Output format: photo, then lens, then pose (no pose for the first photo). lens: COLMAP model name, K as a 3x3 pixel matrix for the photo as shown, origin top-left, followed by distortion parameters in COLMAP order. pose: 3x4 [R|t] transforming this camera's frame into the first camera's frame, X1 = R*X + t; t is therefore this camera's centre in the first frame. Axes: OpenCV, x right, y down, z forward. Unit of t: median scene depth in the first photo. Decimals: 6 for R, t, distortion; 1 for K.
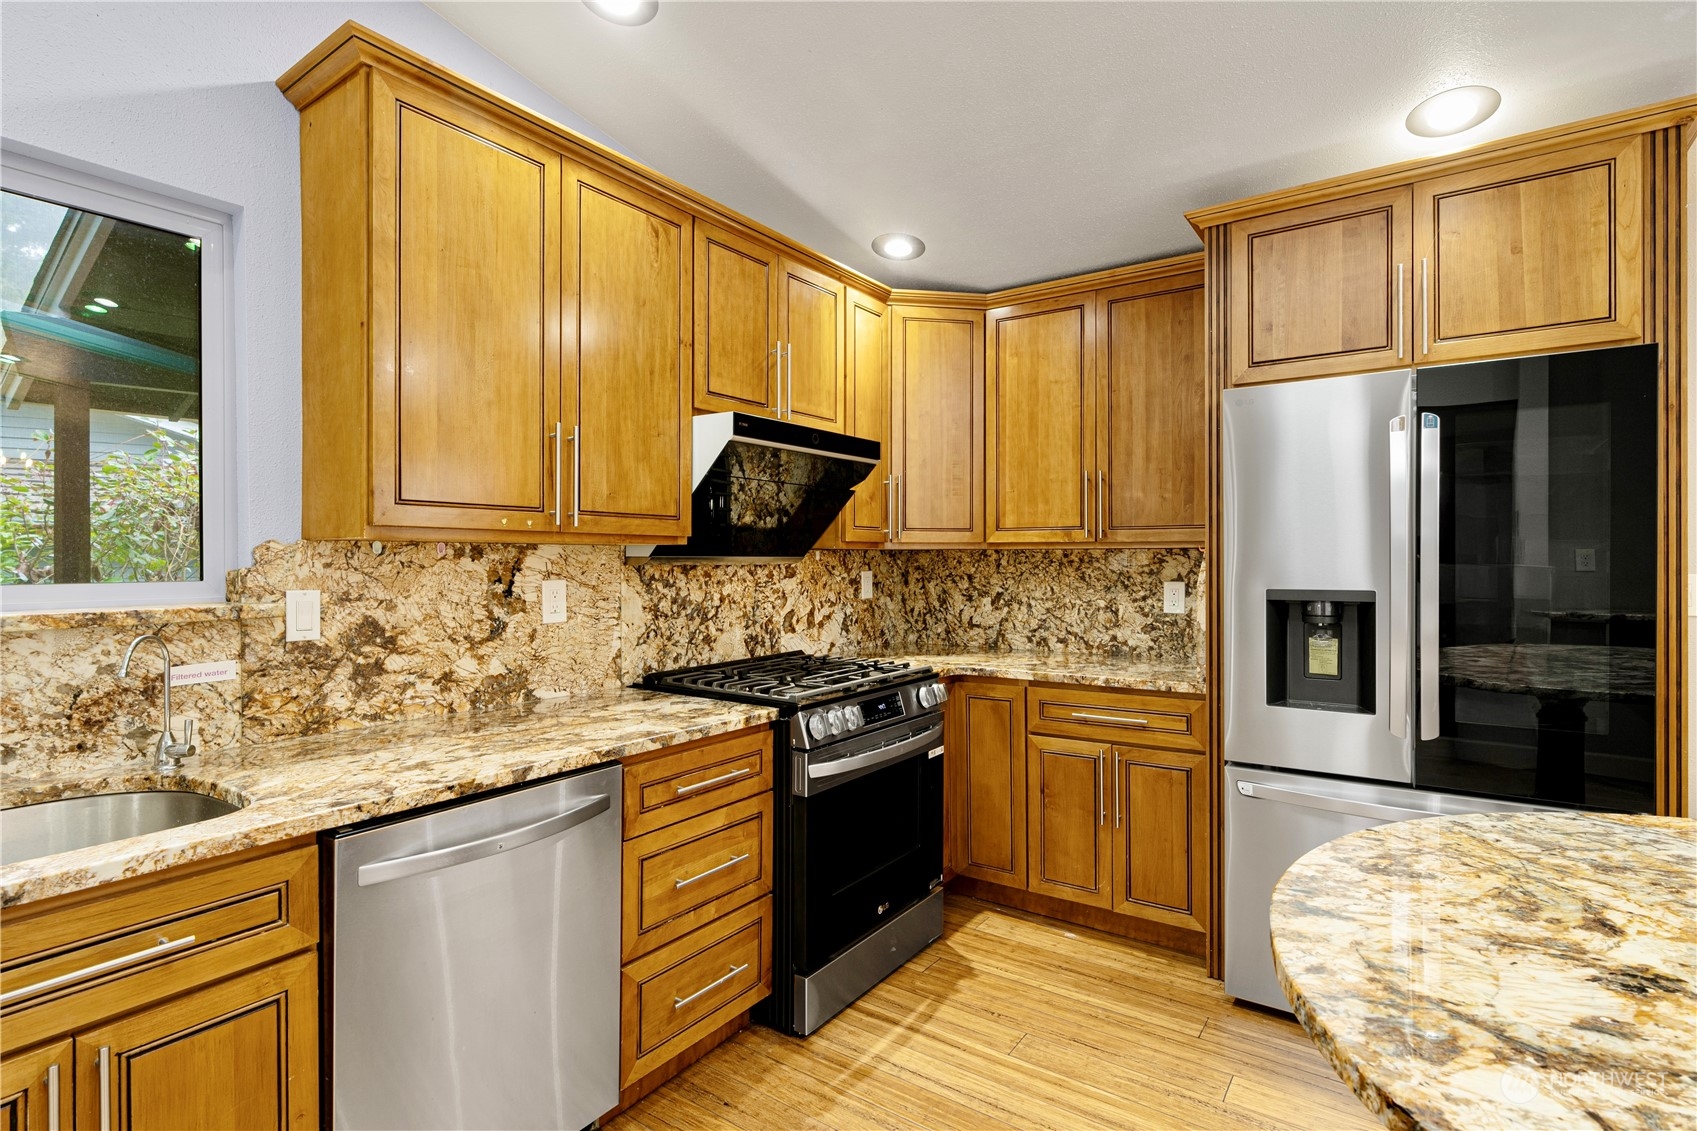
lens RADIAL K [[828.2, 0, 865.8], [0, 828.2, 564.0], [0, 0, 1]] dist [-0.003055, 0.002067]
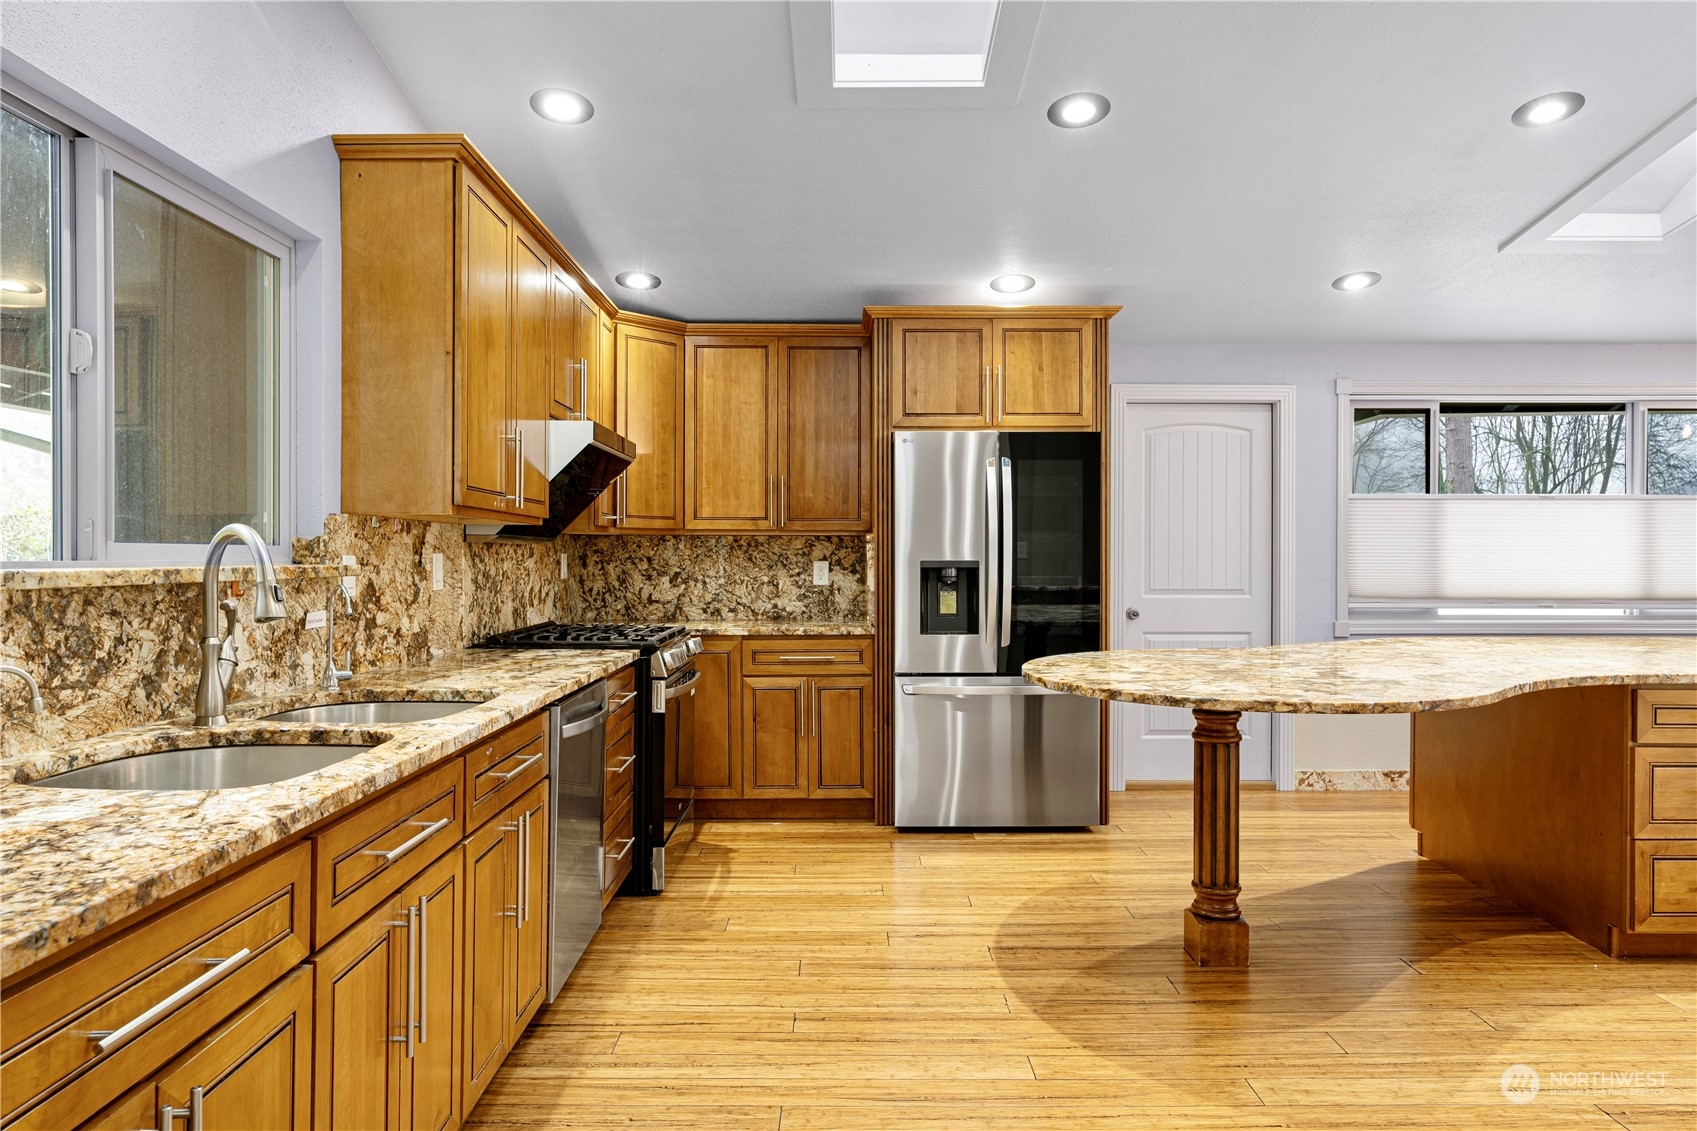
lens RADIAL K [[1038.3, 0, 856.4], [0, 1038.3, 561.4], [0, 0, 1]] dist [-0.006065, 0.001109]
pose [[0.814570, -0.000116, 0.580065, -0.670206], [0.001671, 0.999996, -0.002147, 0.031620], [-0.580063, 0.002718, 0.814567, -0.473909]]
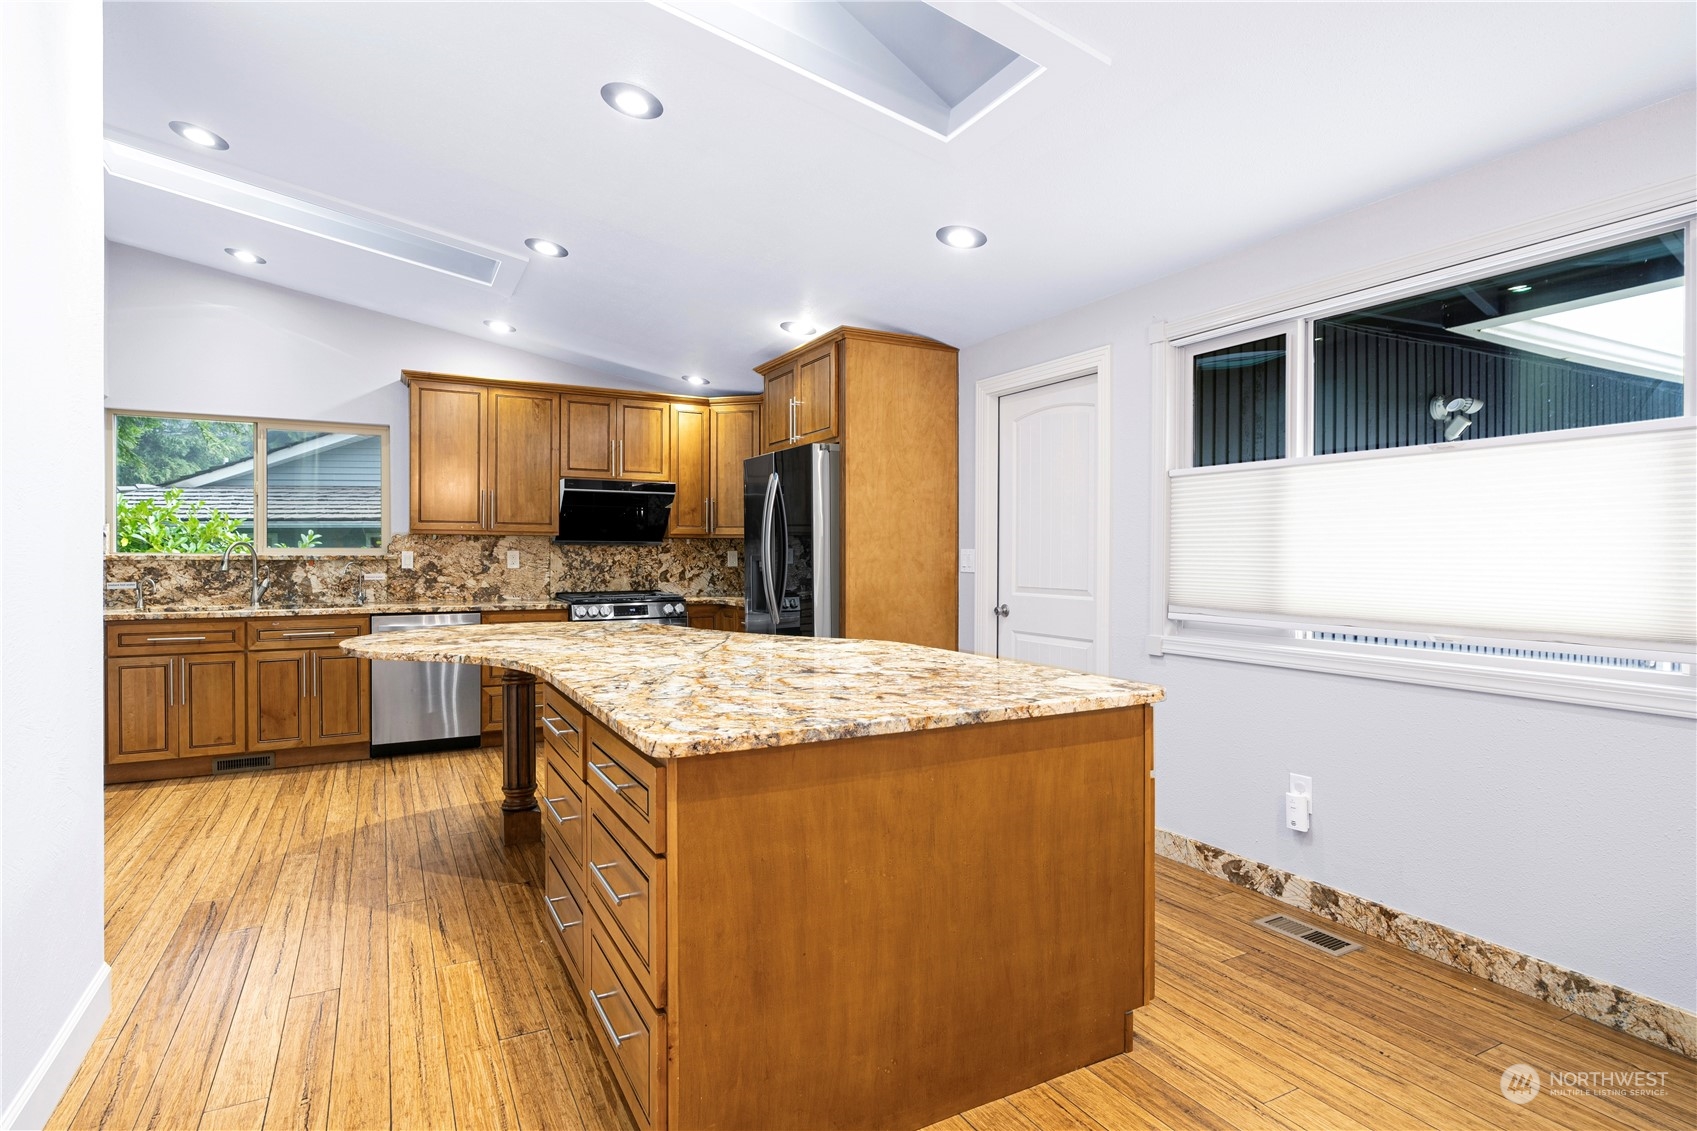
lens RADIAL K [[900.3, 0, 888.0], [0, 900.3, 557.8], [0, 0, 1]] dist [0.001147, 0.002064]
pose [[0.901246, 0.005909, -0.433267, 1.565041], [-0.007451, 0.999971, -0.001862, 0.033840], [0.433243, 0.004906, 0.901264, -0.795537]]
